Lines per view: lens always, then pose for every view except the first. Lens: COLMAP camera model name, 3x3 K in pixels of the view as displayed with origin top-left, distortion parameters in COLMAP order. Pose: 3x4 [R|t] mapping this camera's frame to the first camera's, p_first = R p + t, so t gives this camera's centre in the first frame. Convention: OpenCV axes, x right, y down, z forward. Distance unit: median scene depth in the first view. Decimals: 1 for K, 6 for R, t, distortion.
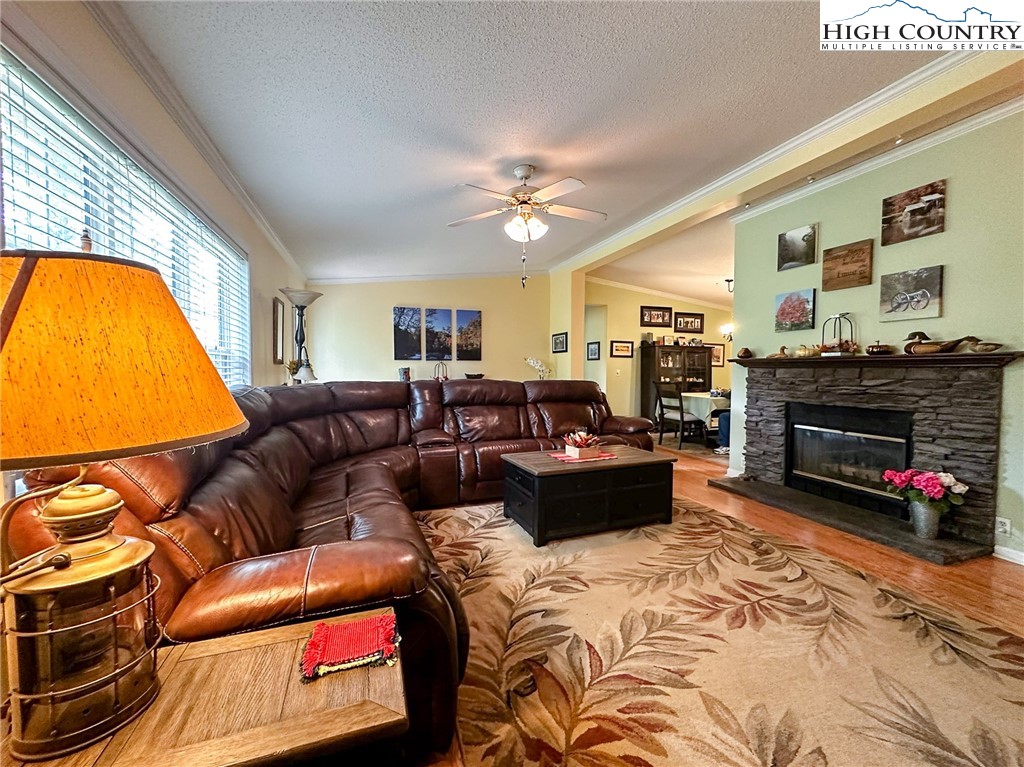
lens RADIAL K [[411.5, 0, 512.0], [0, 411.5, 383.5], [0, 0, 1]] dist [-0.002982, 0.000961]
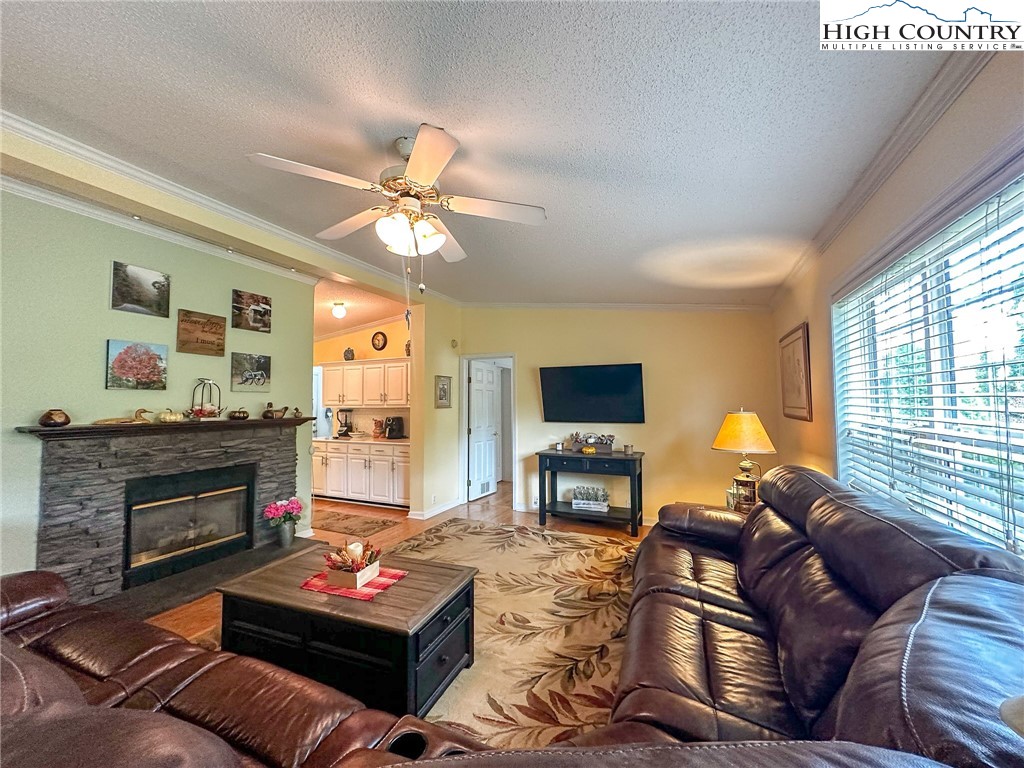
lens RADIAL K [[411.5, 0, 513.2], [0, 411.5, 386.5], [0, 0, 1]] dist [-0.002982, 0.000961]
pose [[-0.732092, 0.025502, 0.680728, -0.552136], [0.025843, 0.999619, -0.009655, -0.146364], [-0.680715, 0.010523, -0.732473, 1.472642]]
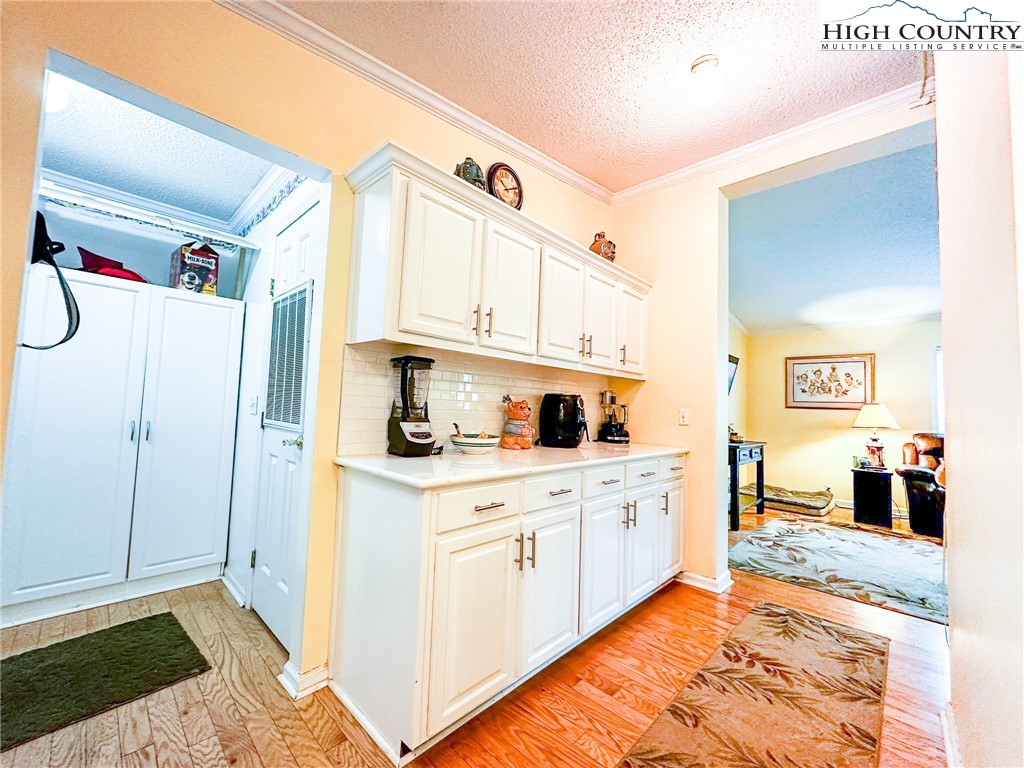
lens RADIAL K [[411.5, 0, 520.6], [0, 411.5, 382.6], [0, 0, 1]] dist [-0.002982, 0.000961]
pose [[-0.879117, -0.067807, -0.471759, 1.897555], [-0.057023, 0.997682, -0.037138, -0.008611], [0.473183, -0.005748, -0.880945, 1.066043]]
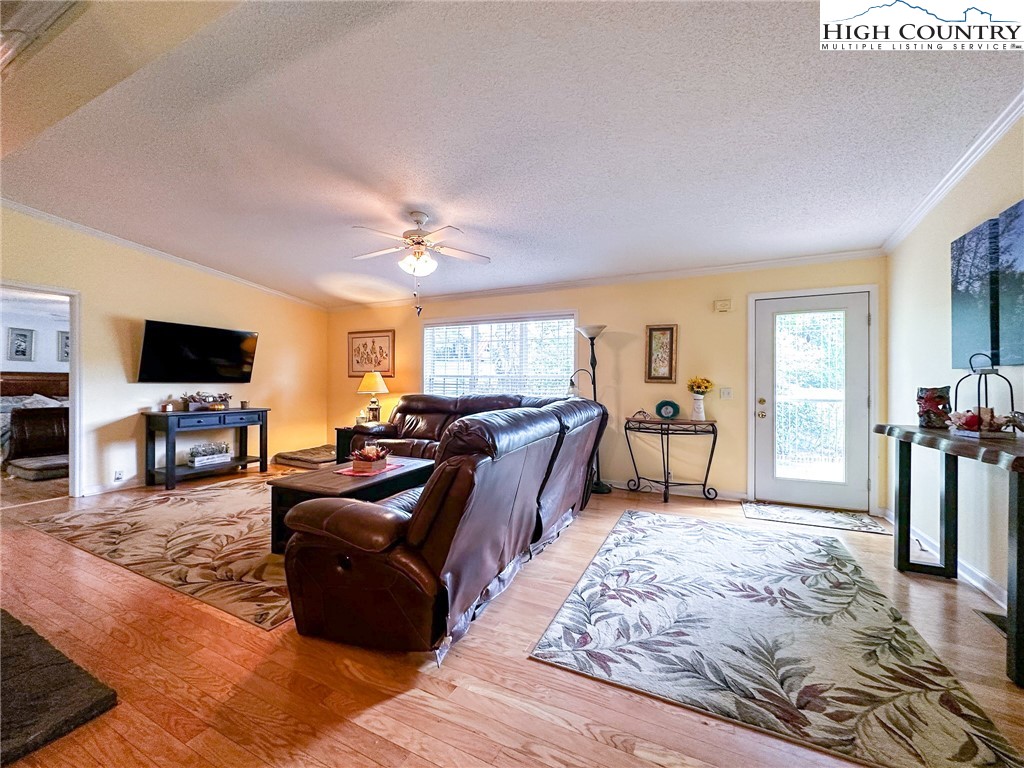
lens RADIAL K [[411.5, 0, 514.1], [0, 411.5, 383.1], [0, 0, 1]] dist [-0.002982, 0.000961]
pose [[-0.703008, -0.010128, -0.711110, 0.726081], [-0.033993, 0.999234, 0.019374, -0.078416], [0.710369, 0.037793, -0.702814, 2.203074]]
